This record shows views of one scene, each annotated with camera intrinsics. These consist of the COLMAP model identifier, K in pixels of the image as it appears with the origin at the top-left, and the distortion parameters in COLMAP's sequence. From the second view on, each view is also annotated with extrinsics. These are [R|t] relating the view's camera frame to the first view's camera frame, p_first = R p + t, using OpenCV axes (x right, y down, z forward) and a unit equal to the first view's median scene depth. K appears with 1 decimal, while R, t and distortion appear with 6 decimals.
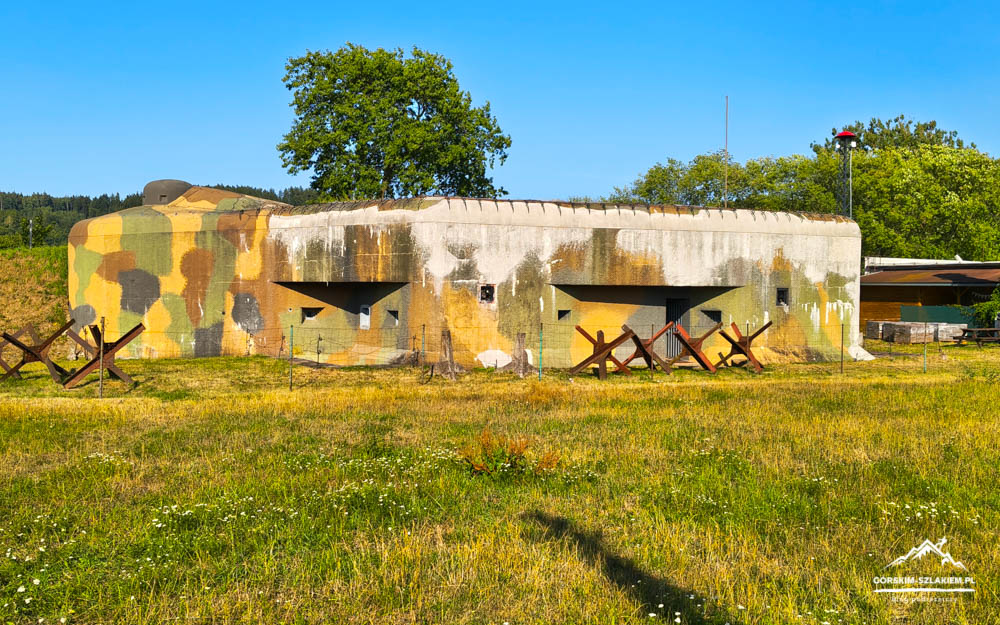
lens RADIAL K [[669.3, 0, 497.6], [0, 669.3, 311.5], [0, 0, 1]] dist [0.059523, 0.003433]
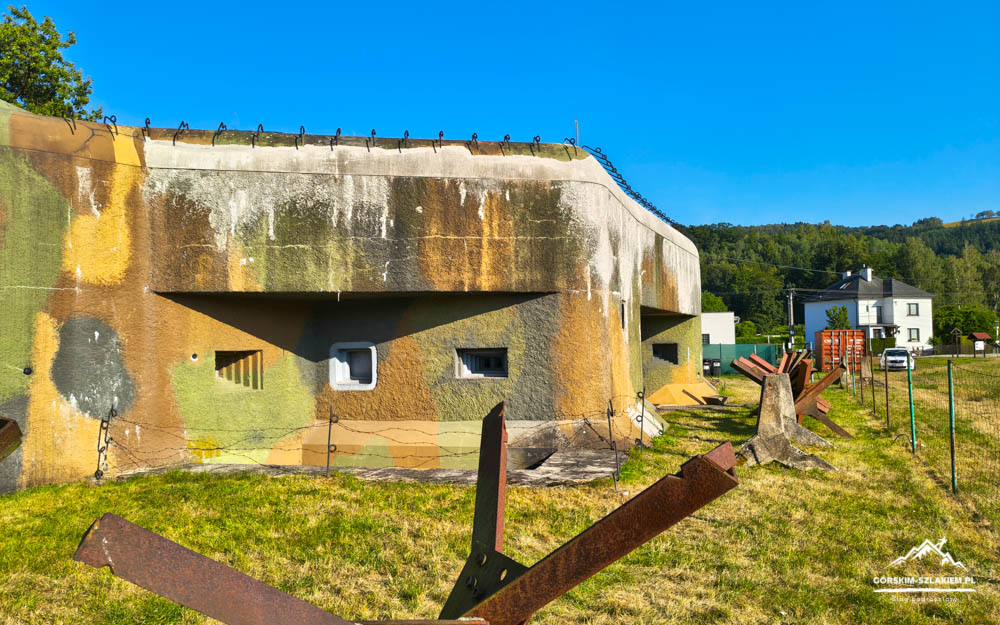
lens RADIAL K [[669.3, 0, 501.0], [0, 669.3, 314.2], [0, 0, 1]] dist [0.059523, 0.003433]
pose [[0.782591, 0.006769, 0.622499, -0.448696], [0.036317, 0.997742, -0.056506, 0.002051], [-0.621476, 0.066828, 0.780578, 0.556456]]
